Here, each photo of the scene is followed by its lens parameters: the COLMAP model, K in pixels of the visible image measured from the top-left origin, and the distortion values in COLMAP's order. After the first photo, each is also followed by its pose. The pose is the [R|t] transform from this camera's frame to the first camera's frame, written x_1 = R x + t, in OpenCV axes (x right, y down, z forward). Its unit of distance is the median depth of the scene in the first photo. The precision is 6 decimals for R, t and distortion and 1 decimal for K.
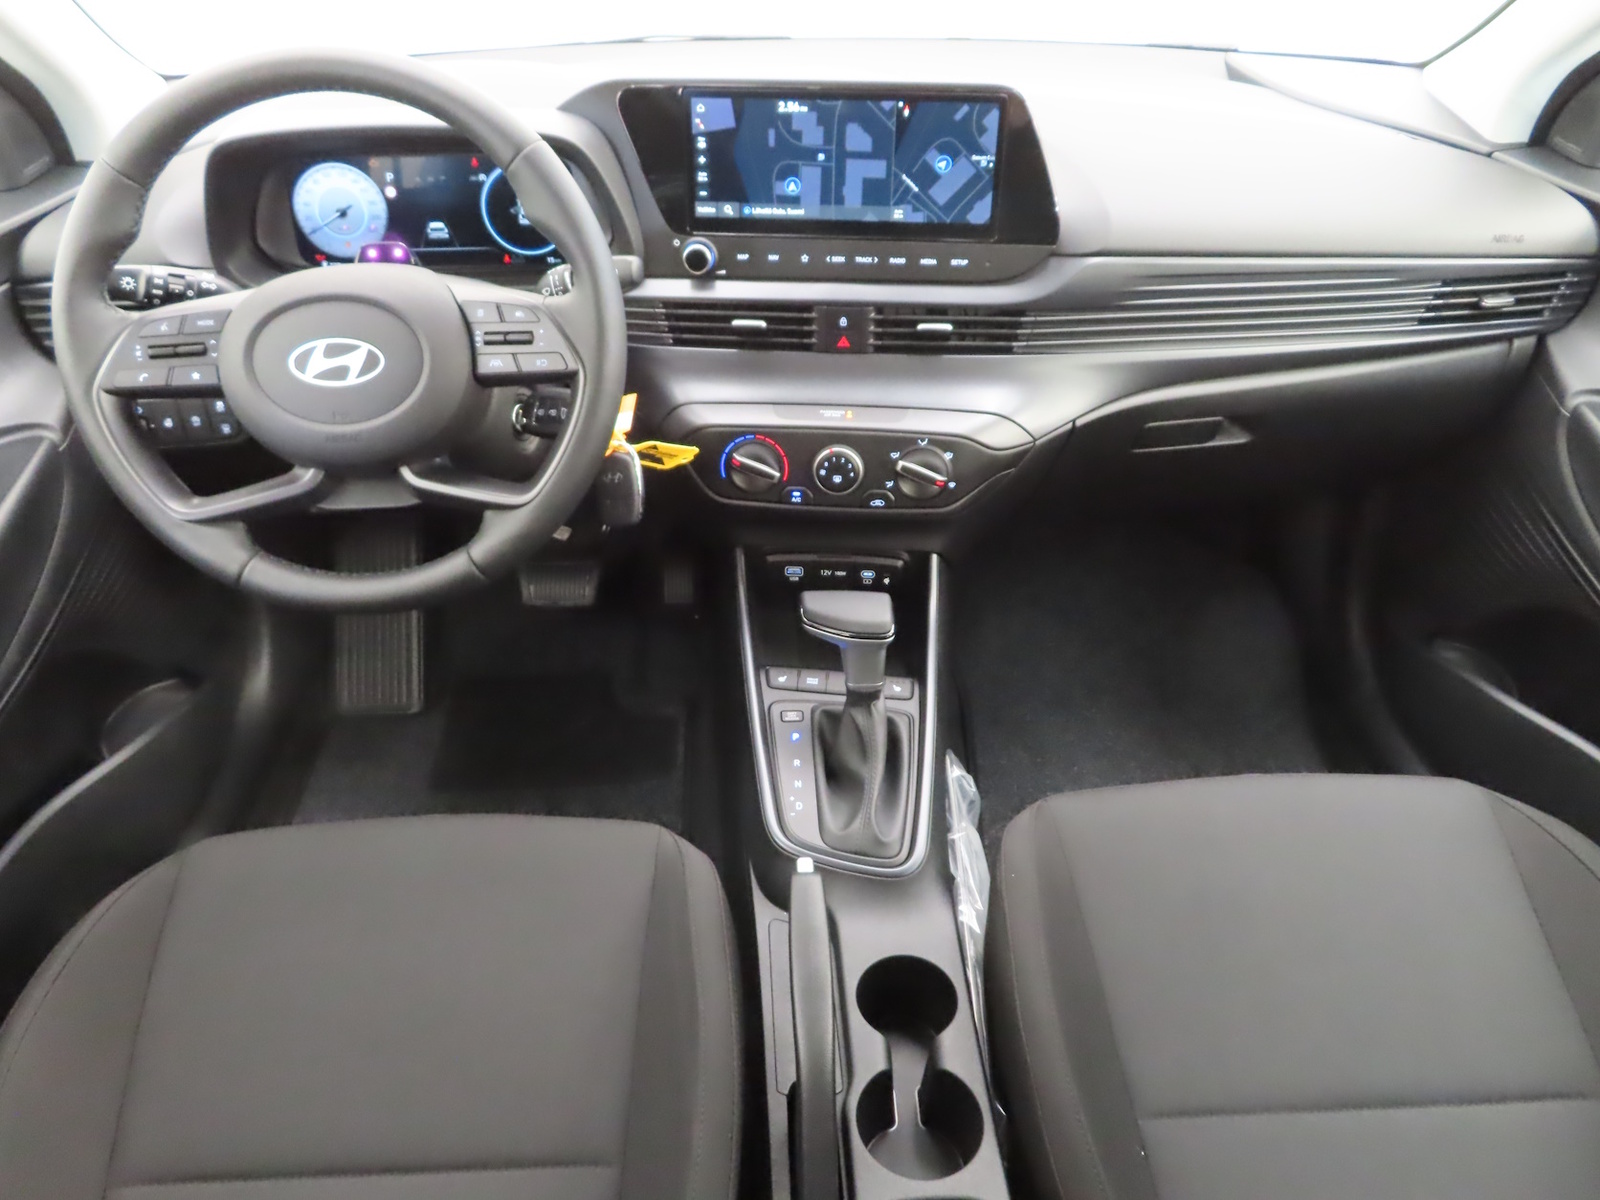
lens RADIAL K [[1152.1, 0, 800.0], [0, 1152.1, 600.0], [0, 0, 1]] dist [-0.008511, 0.009594]
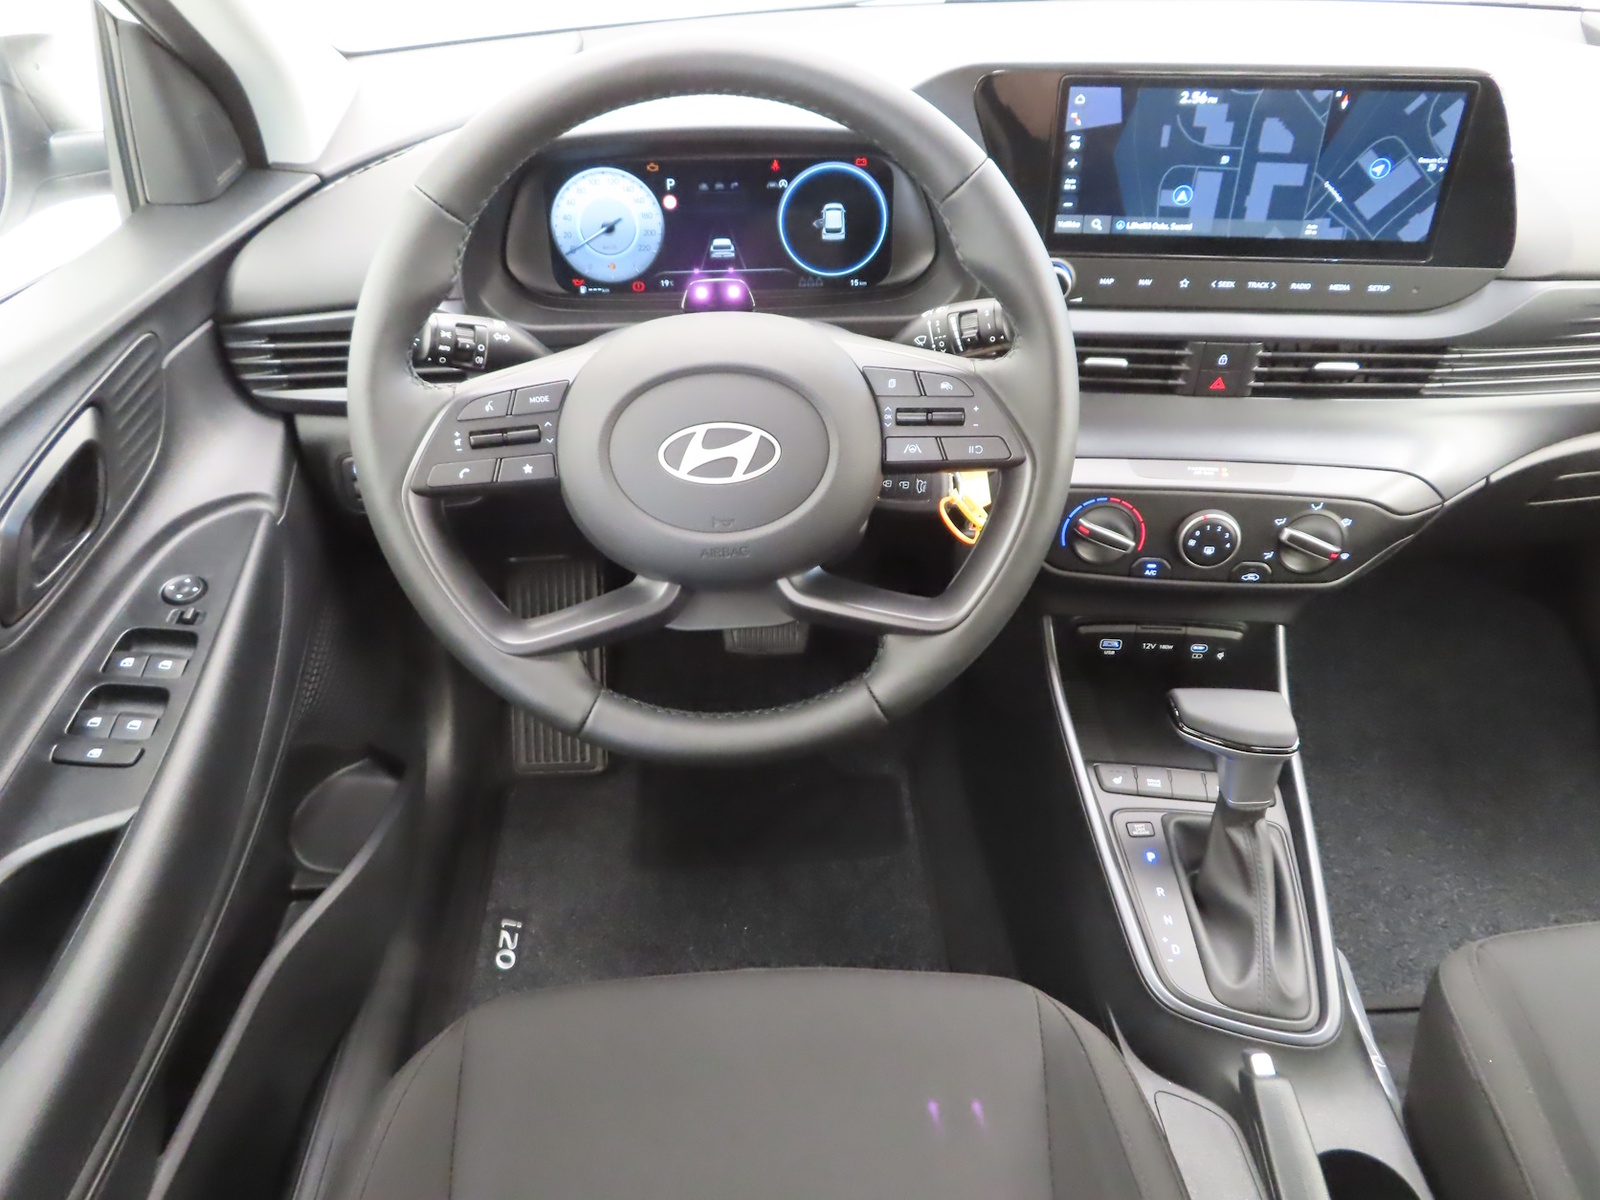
lens RADIAL K [[1152.1, 0, 800.0], [0, 1152.1, 600.0], [0, 0, 1]] dist [-0.008511, 0.009594]
pose [[0.999981, -0.004252, -0.004419, -0.271536], [0.004428, 0.999161, 0.040713, -0.110078], [0.004242, -0.040732, 0.999161, 0.180859]]
